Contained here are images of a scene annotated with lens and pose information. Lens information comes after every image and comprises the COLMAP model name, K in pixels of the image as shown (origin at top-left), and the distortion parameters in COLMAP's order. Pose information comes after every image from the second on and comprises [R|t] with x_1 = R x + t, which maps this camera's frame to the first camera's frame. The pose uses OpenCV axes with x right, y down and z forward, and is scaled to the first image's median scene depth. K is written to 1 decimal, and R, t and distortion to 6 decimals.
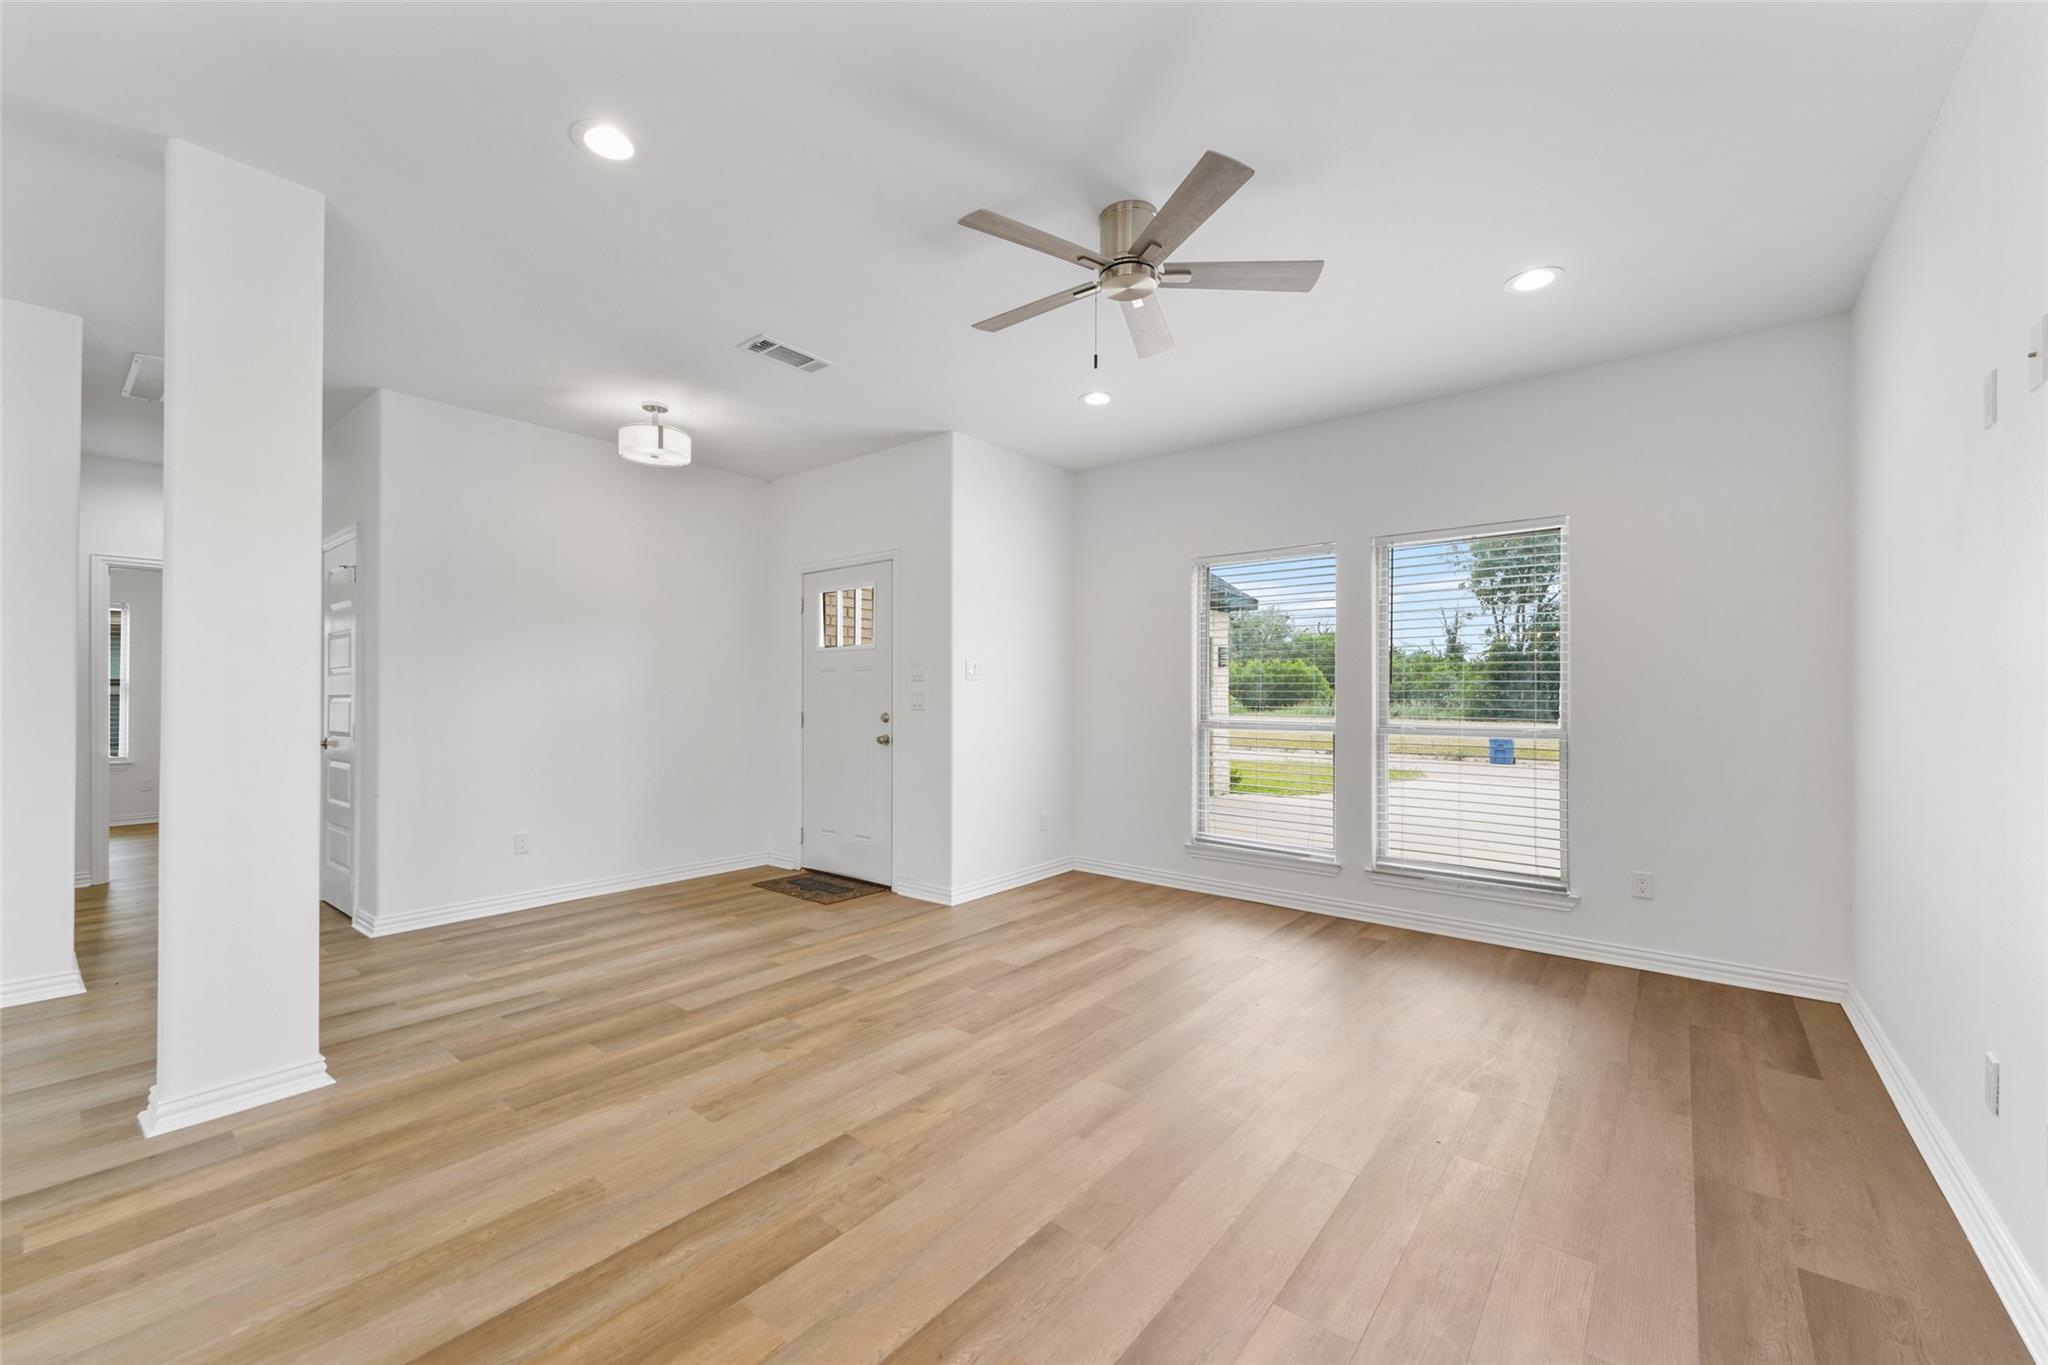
lens RADIAL K [[802.6, 0, 1013.7], [0, 802.6, 684.9], [0, 0, 1]] dist [-0.000500, -0.000916]
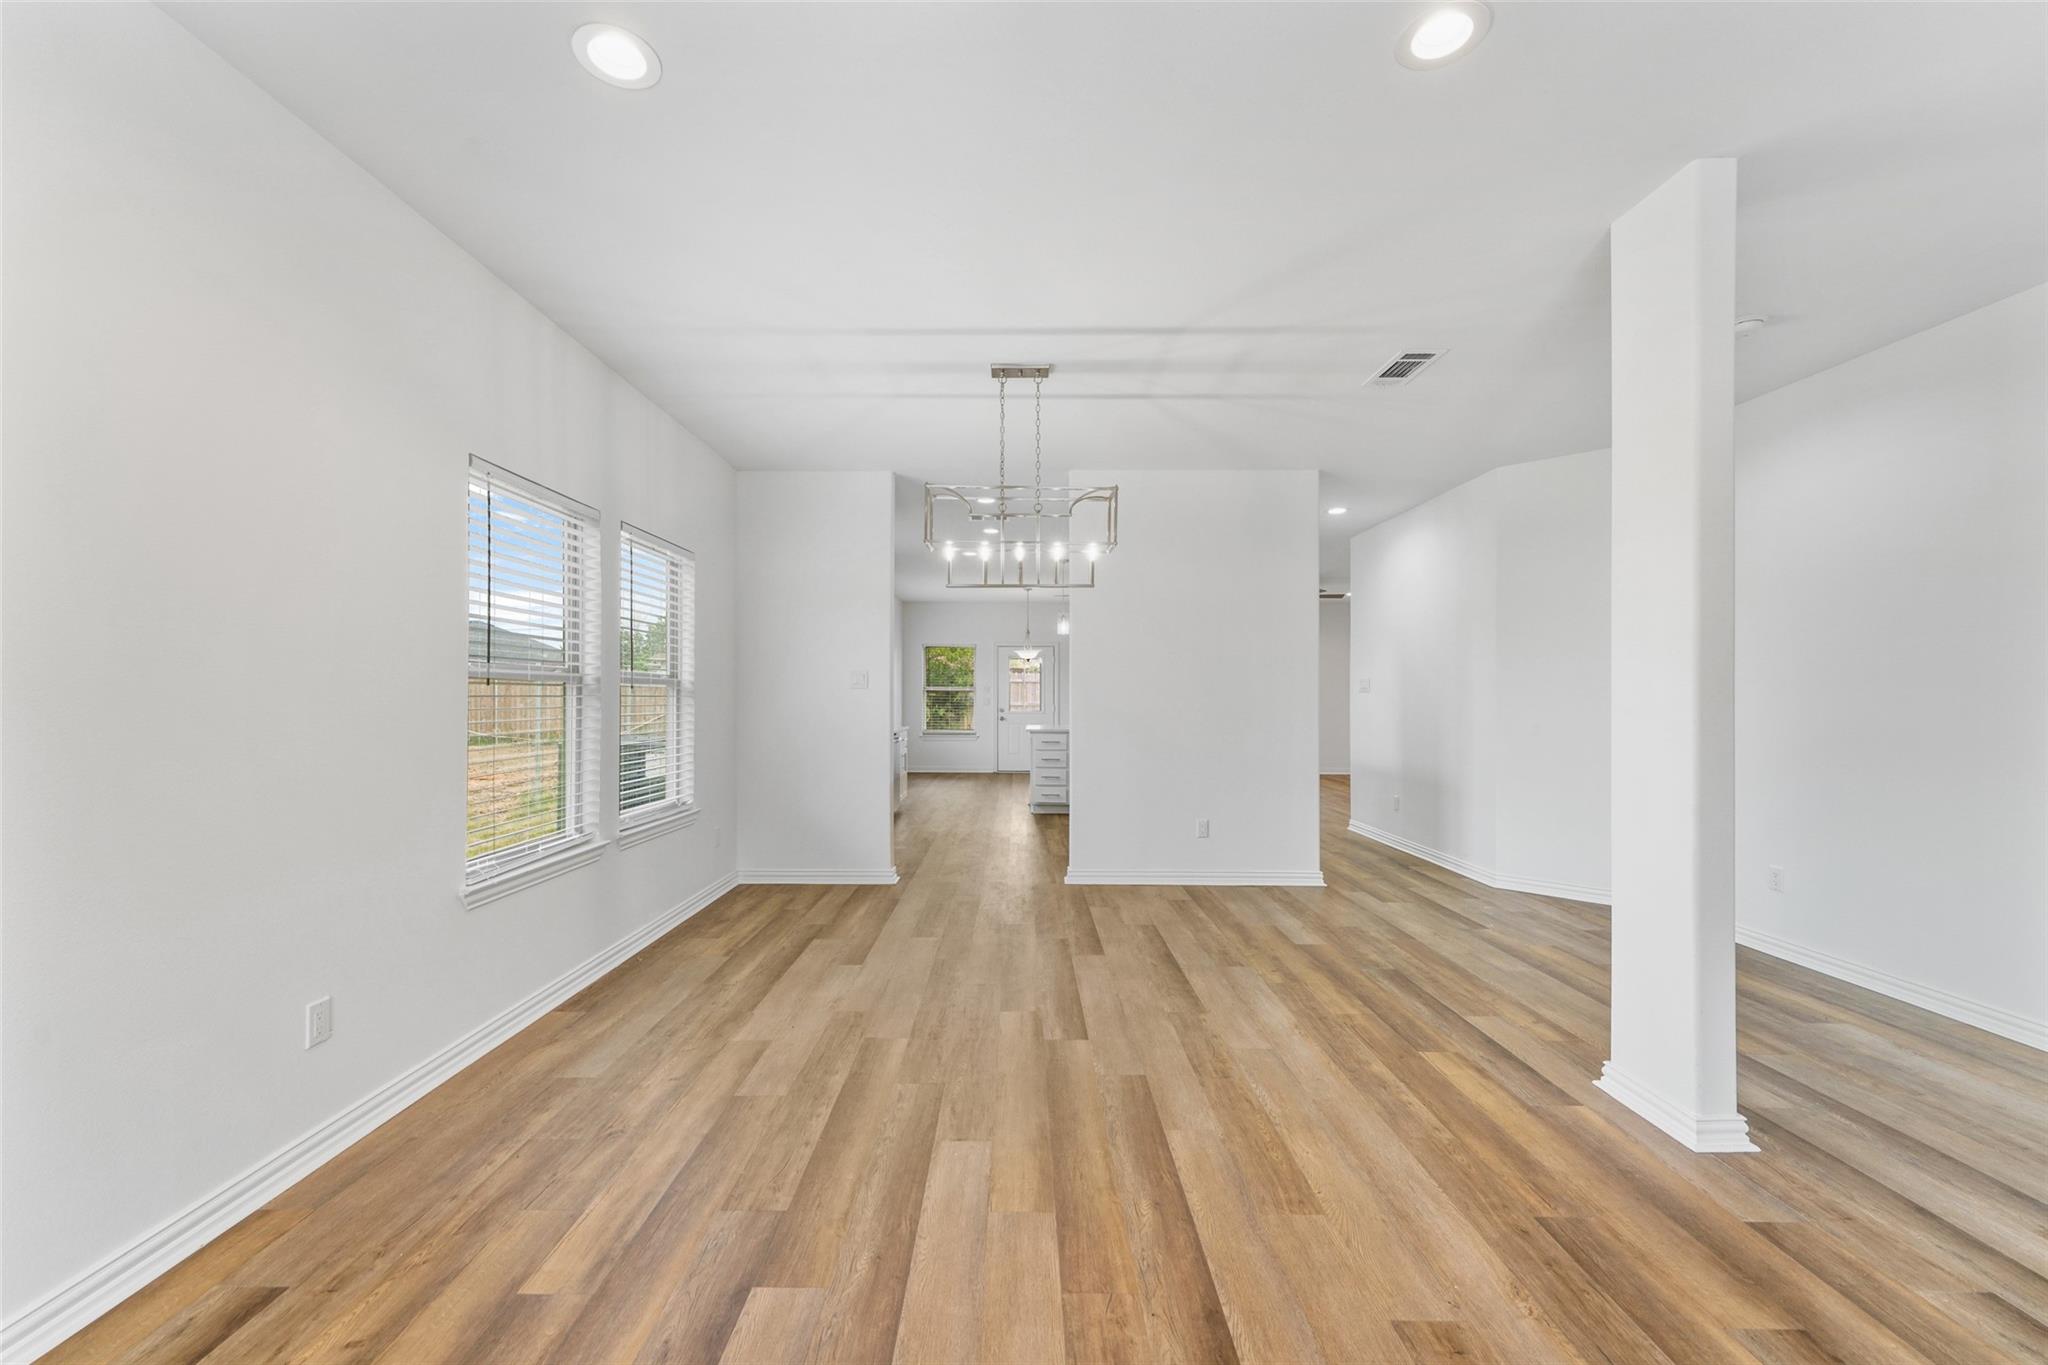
lens RADIAL K [[802.6, 0, 1013.7], [0, 802.6, 684.9], [0, 0, 1]] dist [-0.000500, -0.000916]
pose [[-0.773780, -0.008834, -0.633393, 0.397907], [0.001811, 0.999868, -0.016157, -0.013561], [0.633452, -0.013649, -0.773662, 1.558838]]
